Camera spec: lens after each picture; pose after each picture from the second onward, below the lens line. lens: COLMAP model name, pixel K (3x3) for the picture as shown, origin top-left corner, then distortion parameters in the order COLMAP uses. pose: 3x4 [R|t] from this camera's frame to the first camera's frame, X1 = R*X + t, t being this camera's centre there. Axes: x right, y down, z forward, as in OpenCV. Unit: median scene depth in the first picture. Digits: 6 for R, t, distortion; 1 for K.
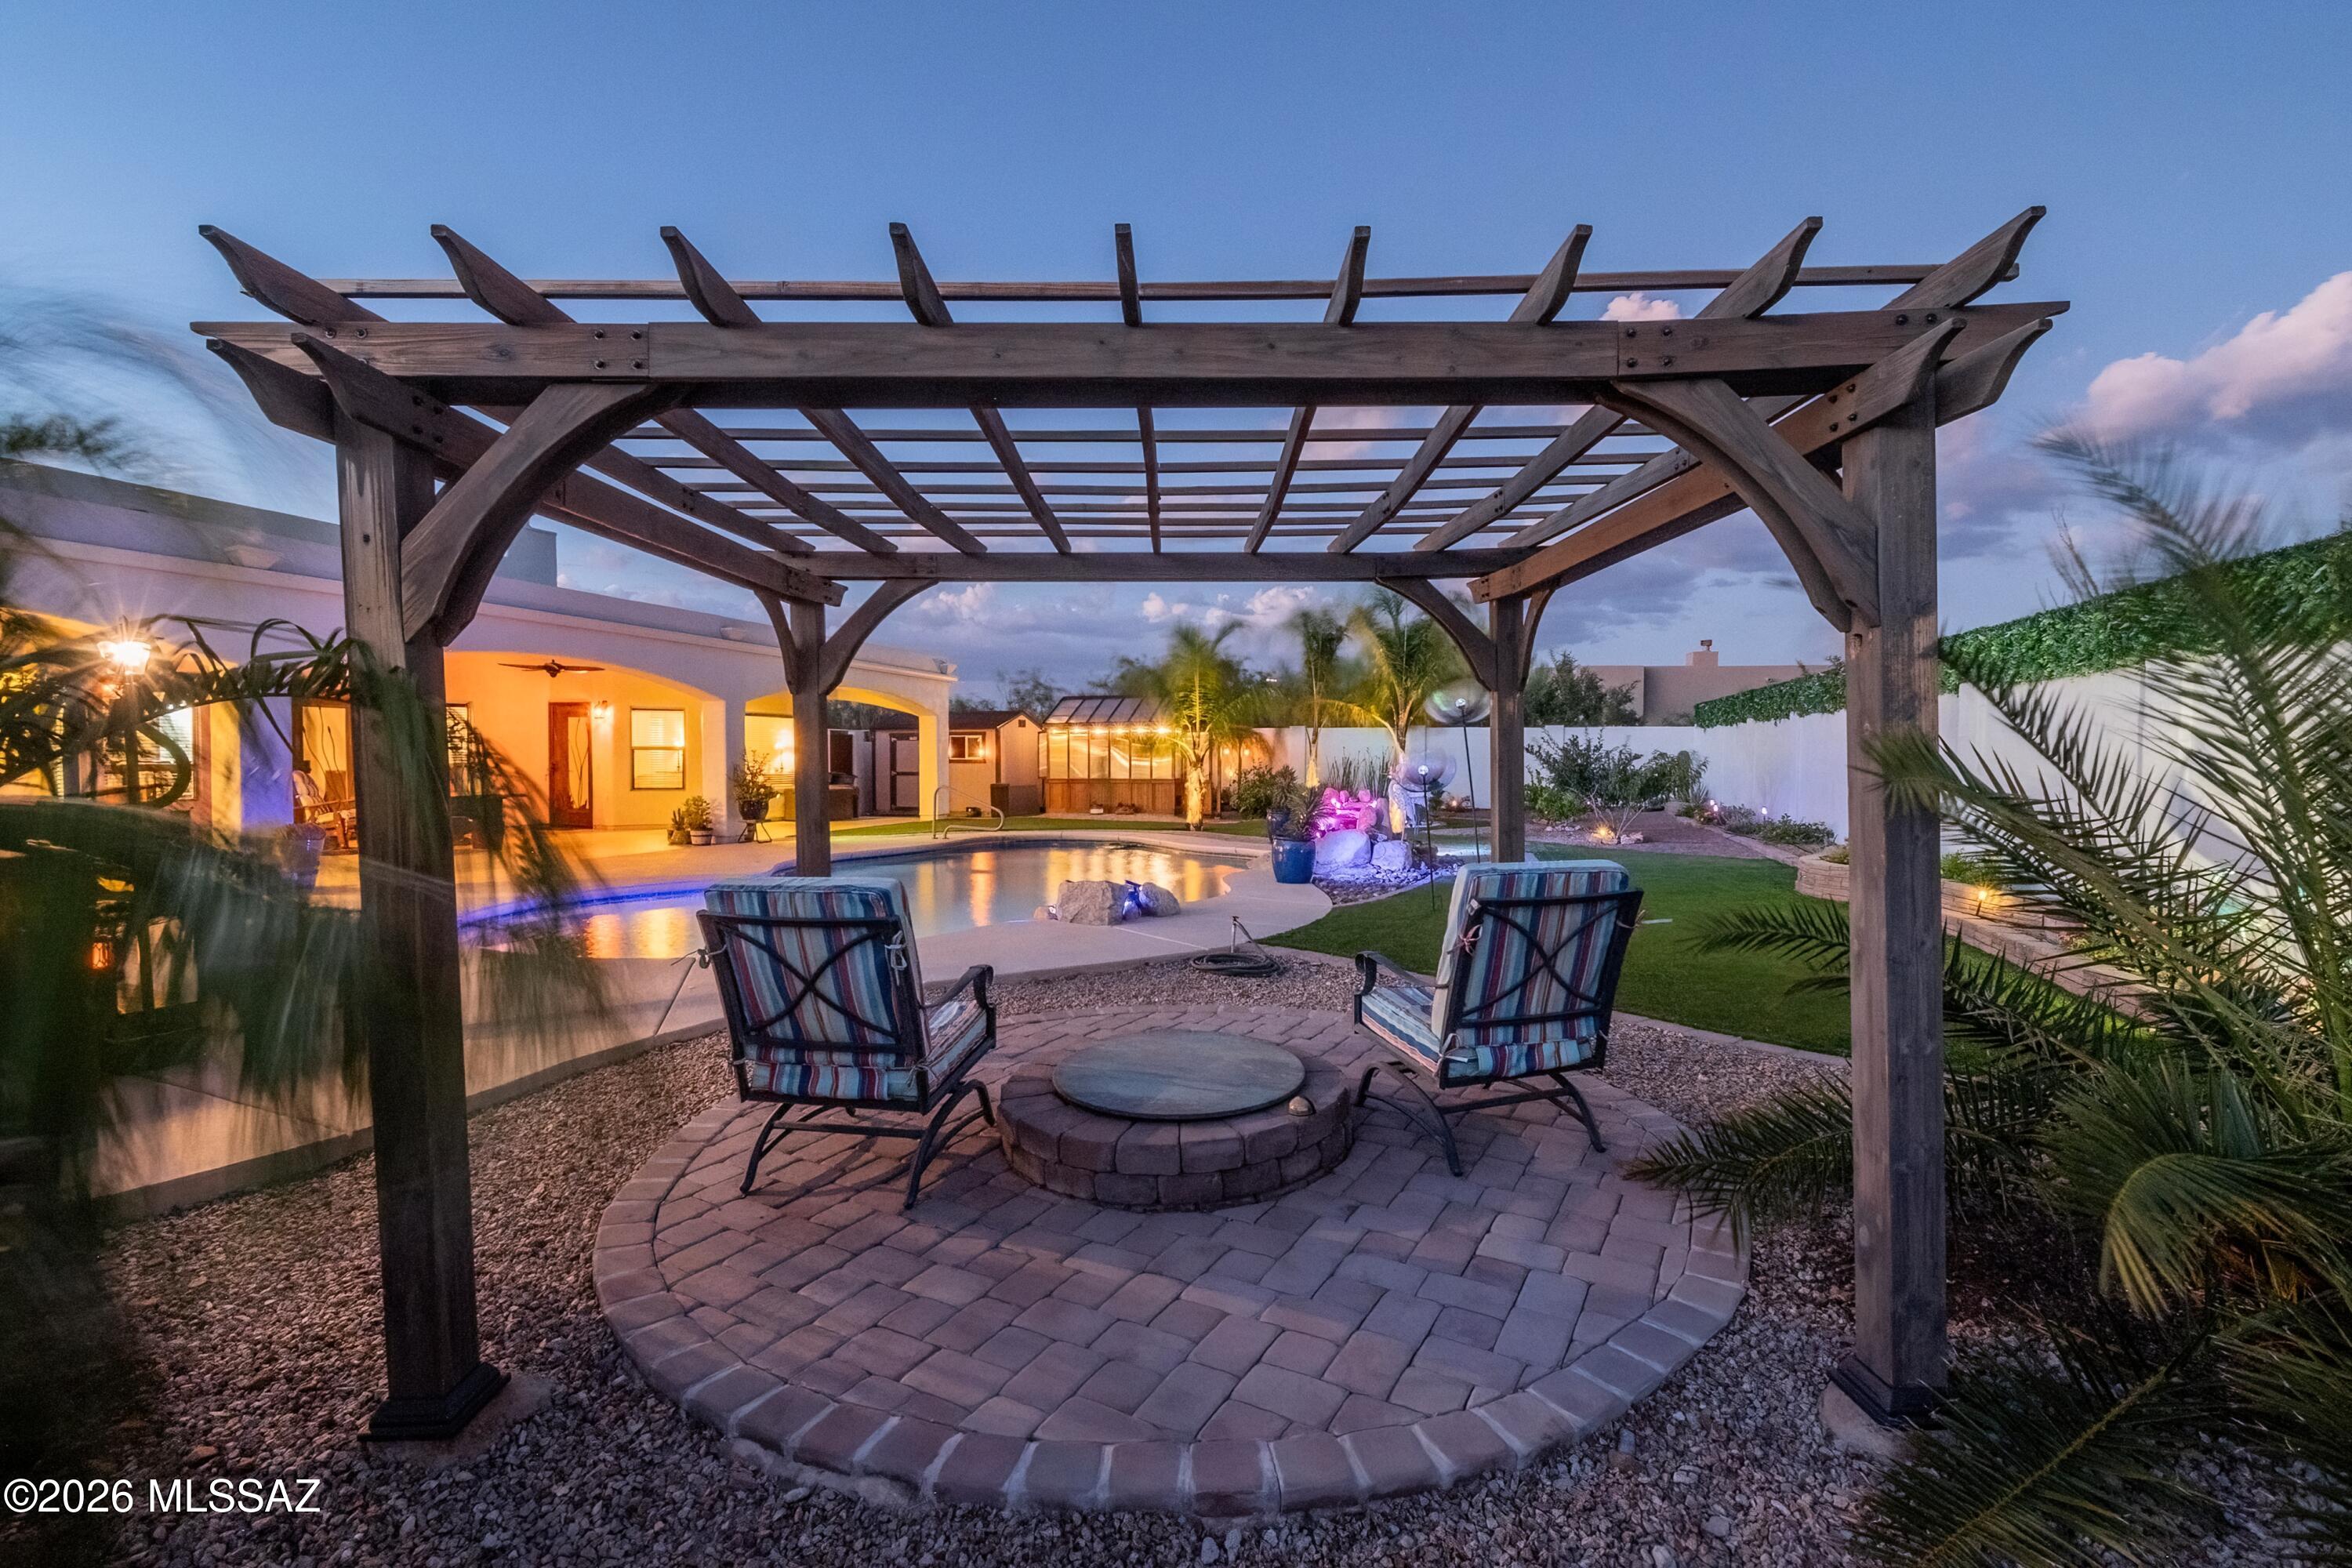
lens RADIAL K [[1067.9, 0, 1176.0], [0, 1067.9, 784.0], [0, 0, 1]] dist [0.027534, 0.000134]
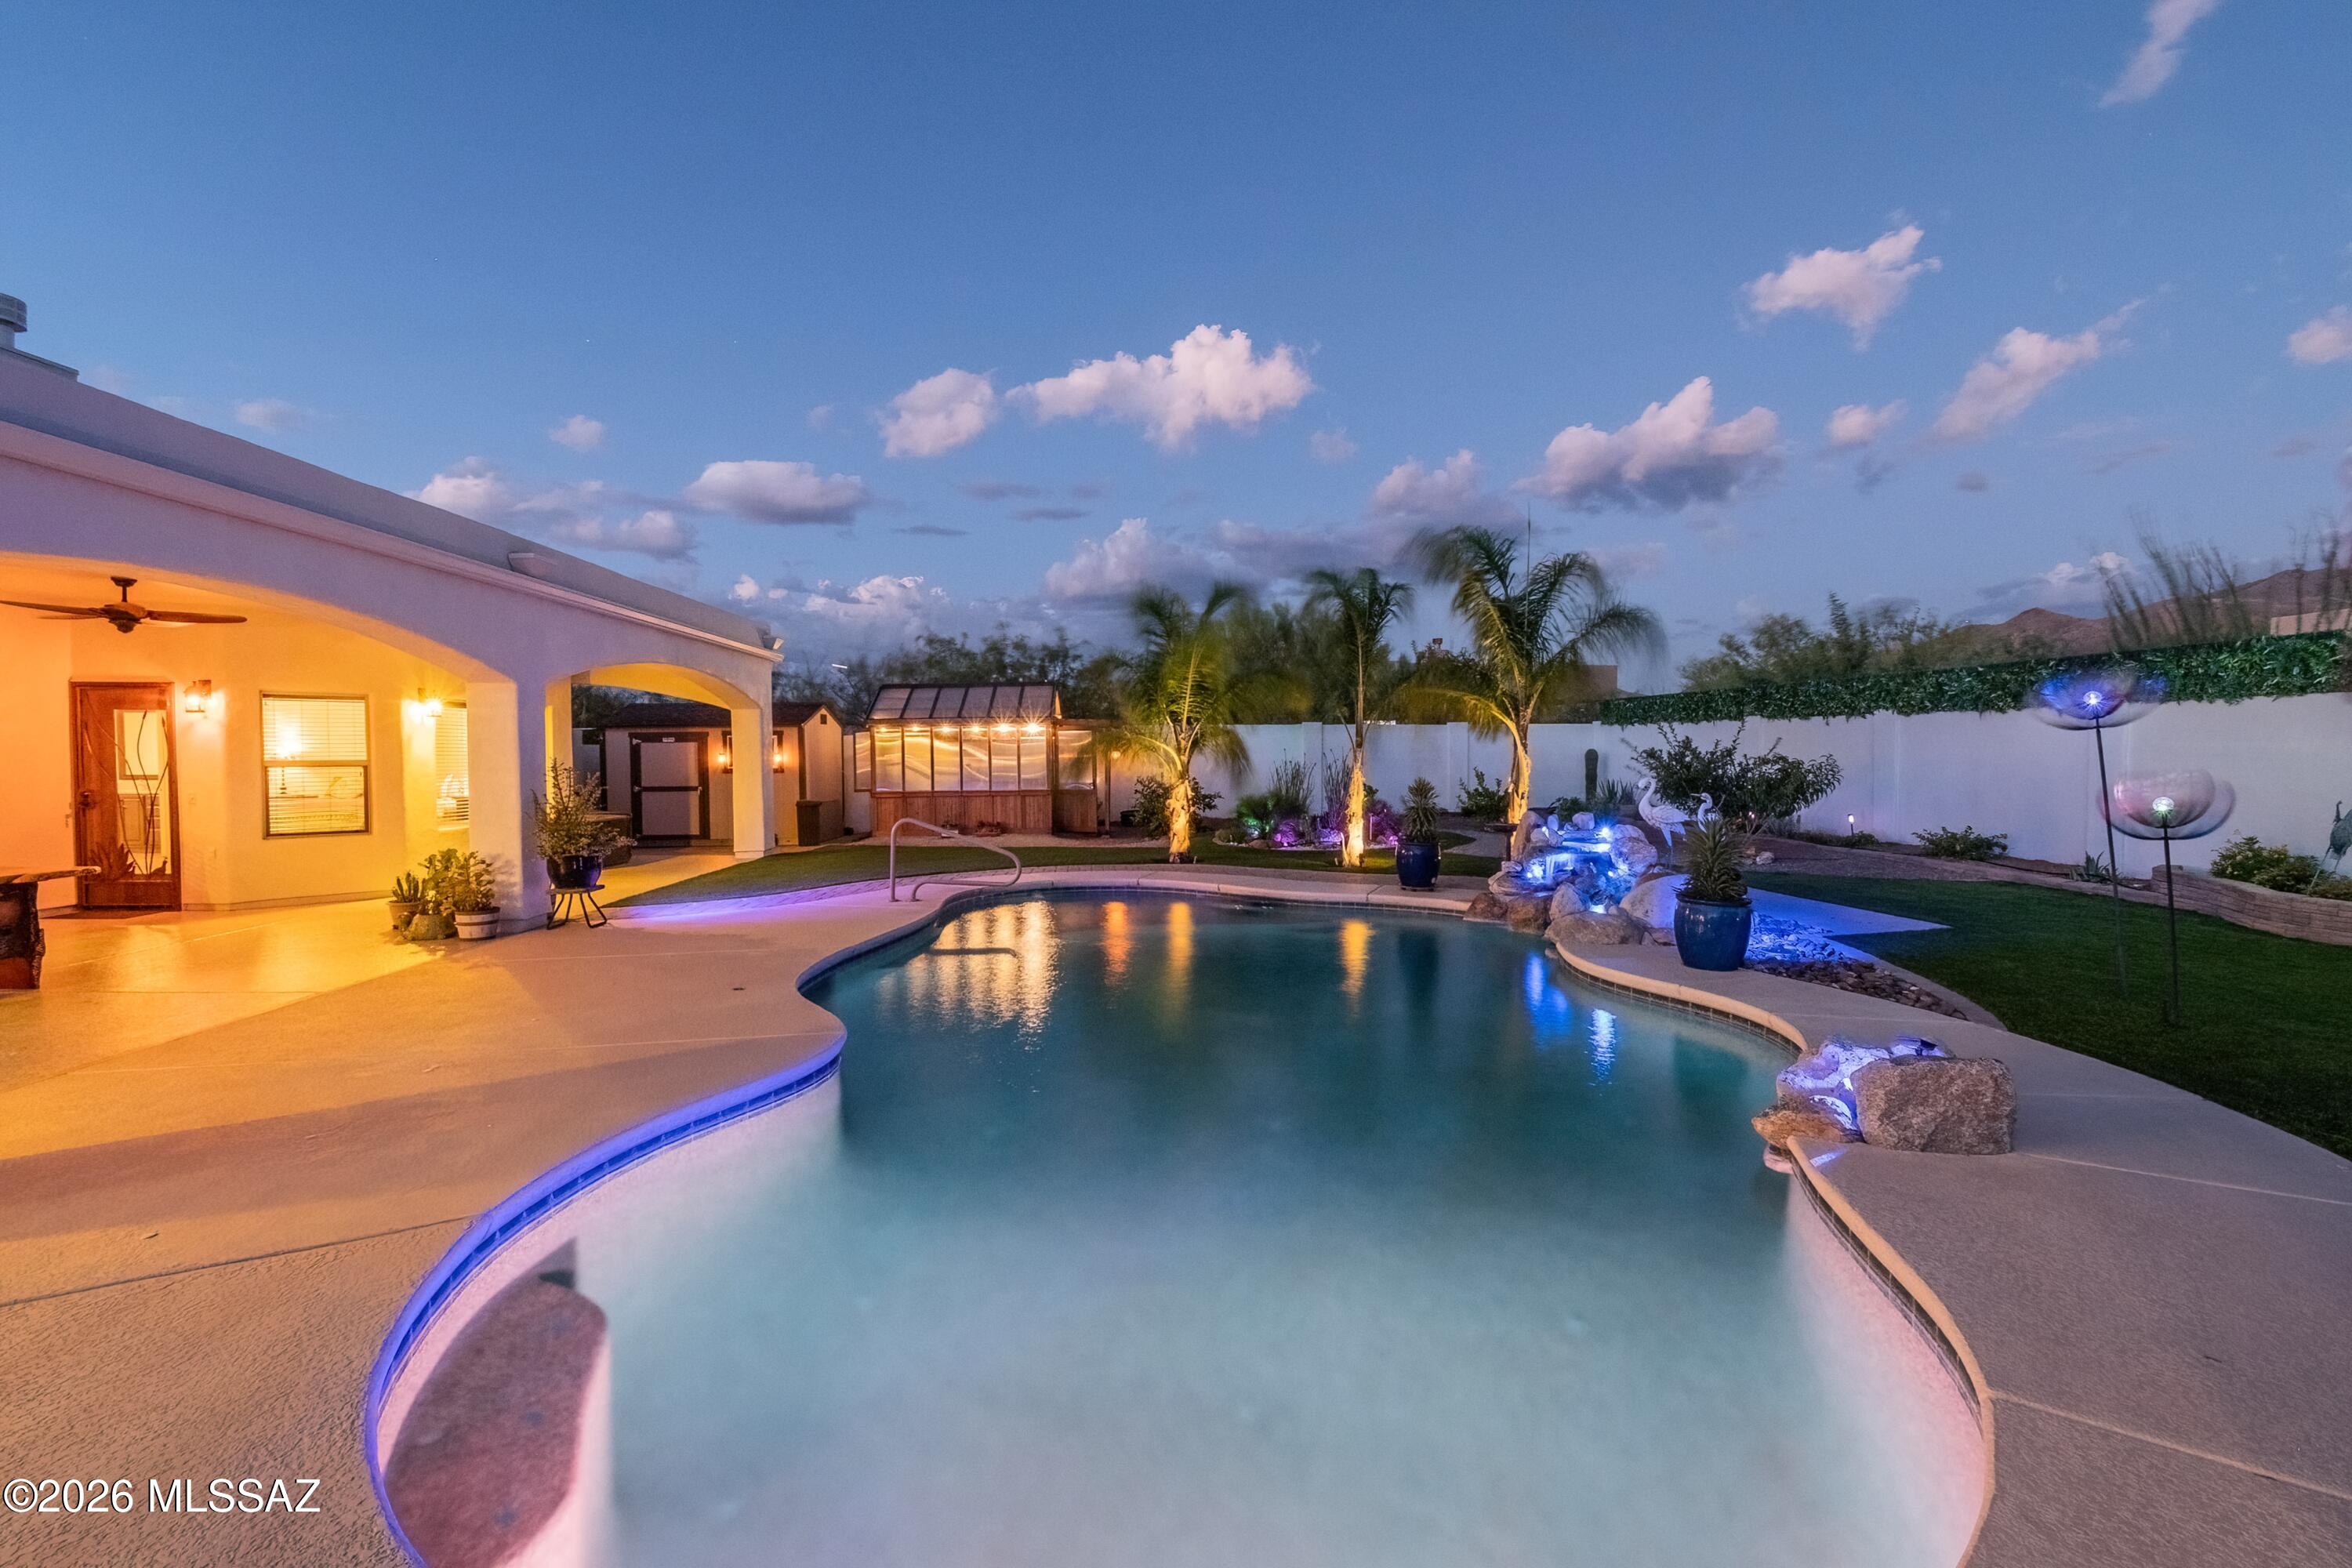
lens RADIAL K [[1067.9, 0, 1176.0], [0, 1067.9, 784.0], [0, 0, 1]] dist [0.027534, 0.000134]
pose [[0.938833, -0.020442, 0.343765, -0.251157], [0.017924, 0.999784, 0.010502, -0.020552], [-0.343906, -0.003698, 0.938997, 0.294631]]
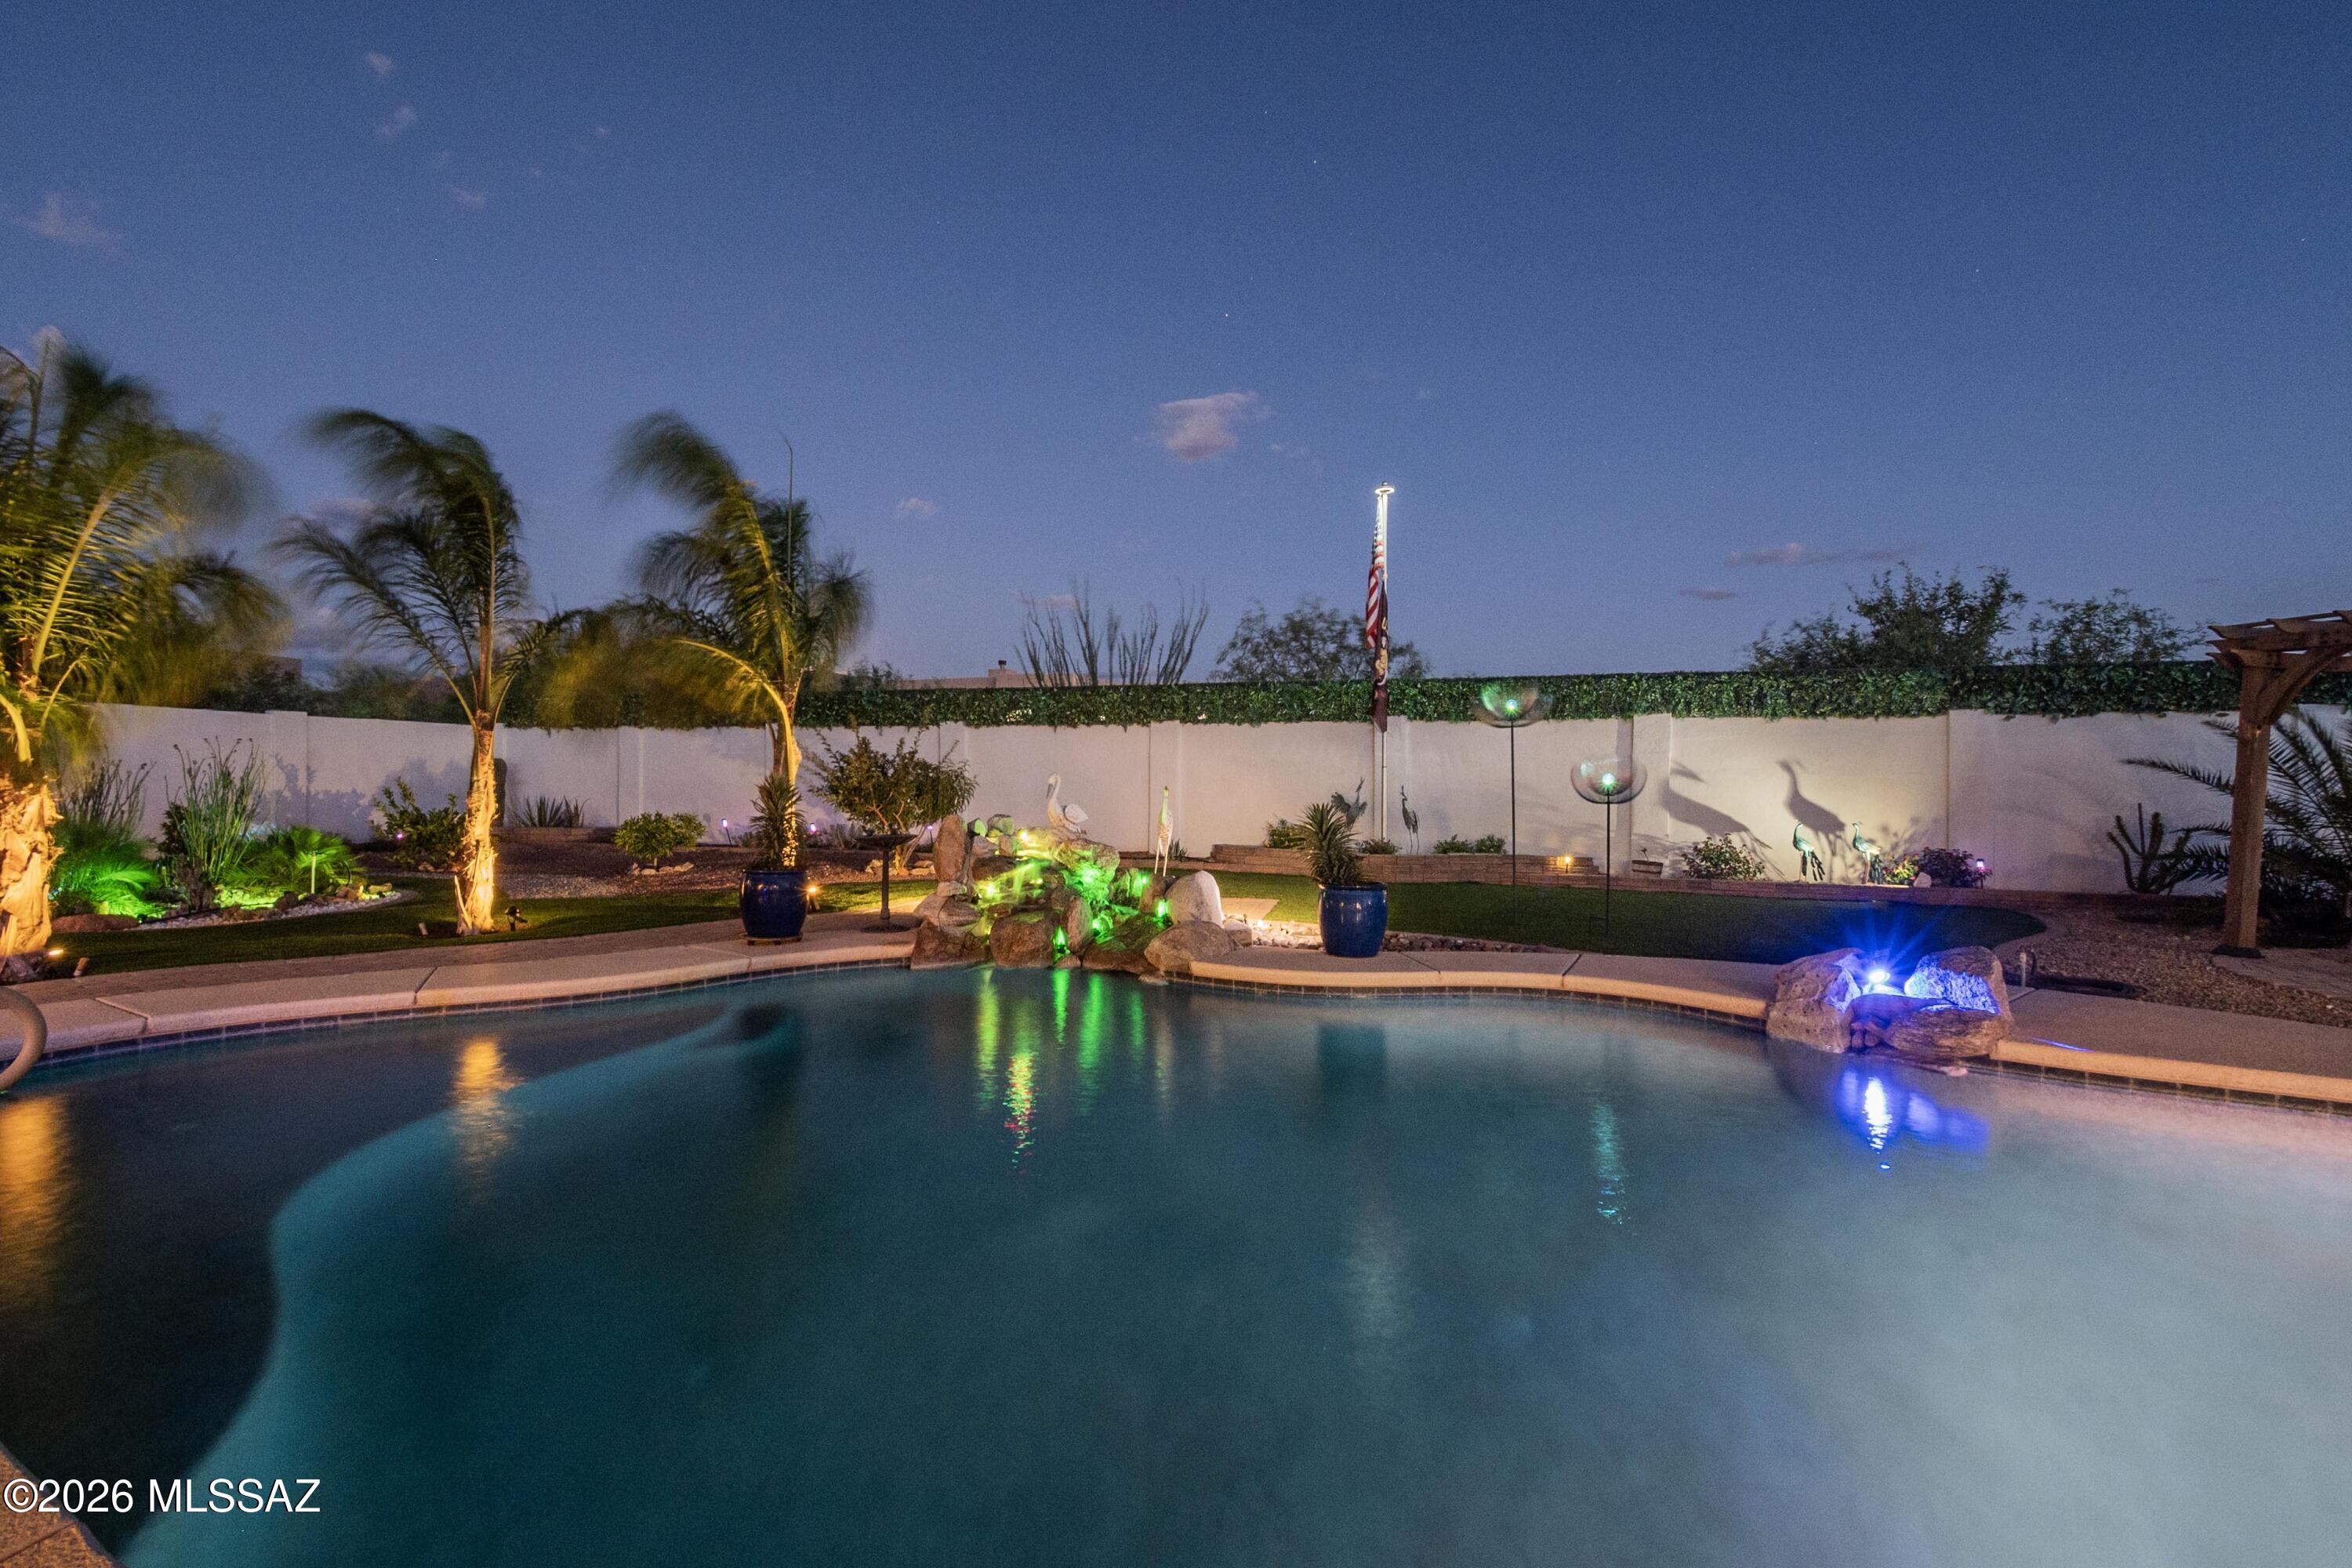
lens RADIAL K [[1067.9, 0, 1176.0], [0, 1067.9, 784.0], [0, 0, 1]] dist [0.027534, 0.000134]
pose [[-0.007601, -0.005419, 0.999956, -0.319037], [0.019042, 0.999803, 0.005563, -0.010500], [-0.999790, 0.019083, -0.007496, 0.672682]]
